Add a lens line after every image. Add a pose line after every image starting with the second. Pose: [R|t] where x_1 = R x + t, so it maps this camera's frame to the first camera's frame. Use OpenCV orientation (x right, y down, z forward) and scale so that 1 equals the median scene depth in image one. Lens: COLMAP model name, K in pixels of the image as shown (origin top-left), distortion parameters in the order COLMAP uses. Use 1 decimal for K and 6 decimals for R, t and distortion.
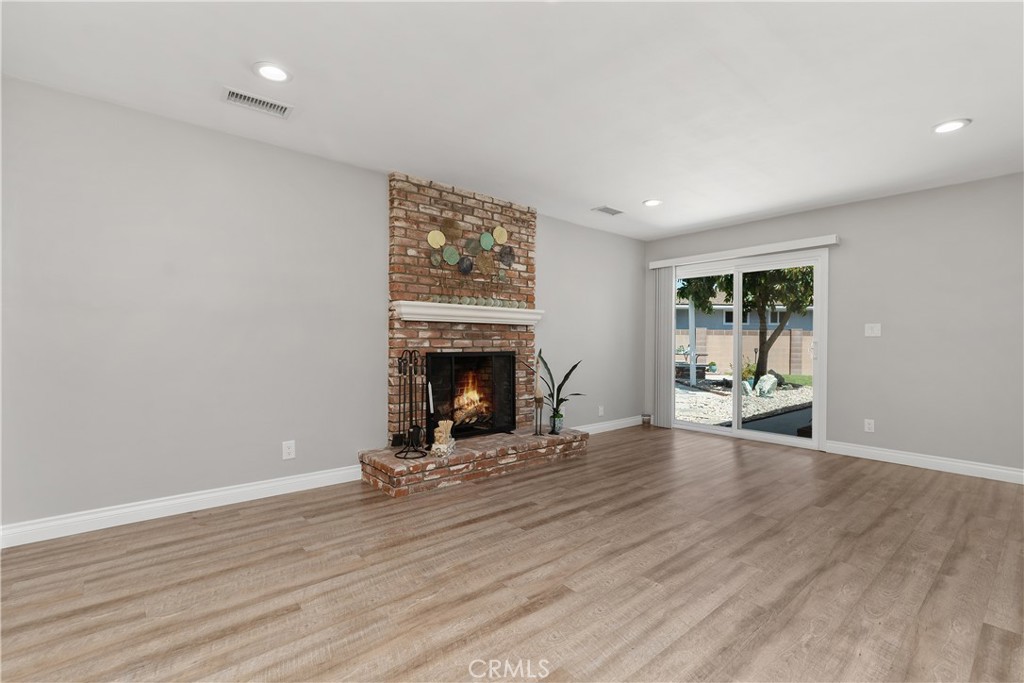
lens RADIAL K [[465.9, 0, 512.7], [0, 465.9, 342.9], [0, 0, 1]] dist [0.009471, -0.002062]
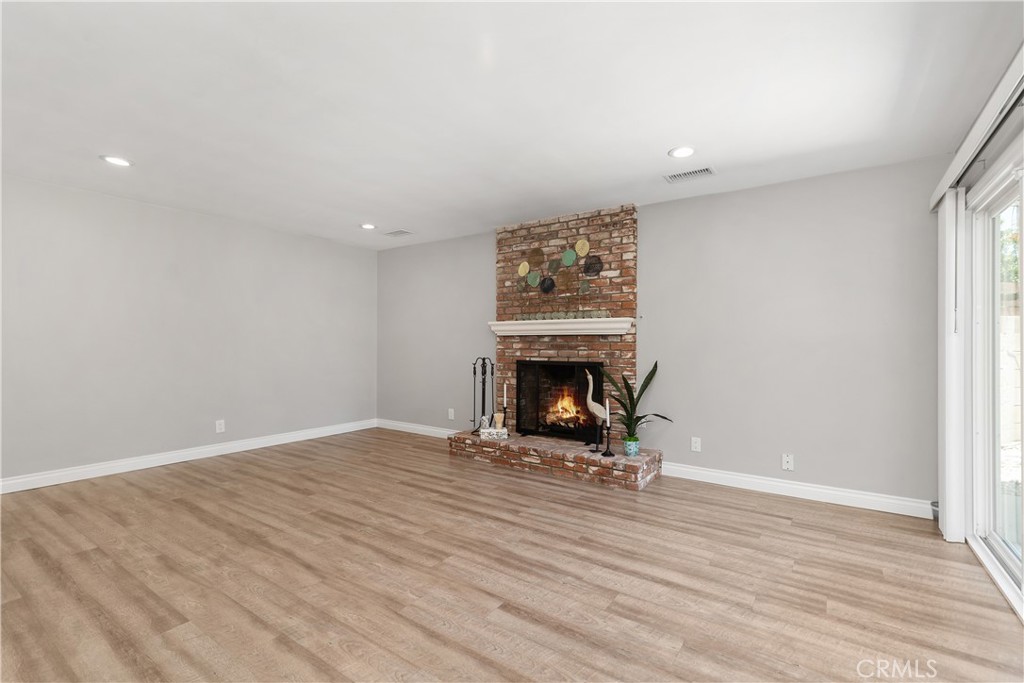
lens RADIAL K [[465.9, 0, 511.5], [0, 465.9, 343.2], [0, 0, 1]] dist [0.009471, -0.002062]
pose [[0.239155, -0.008435, -0.970945, 1.017399], [-0.005347, 0.999936, -0.010004, -0.012387], [0.970967, 0.007585, 0.239095, 0.666436]]
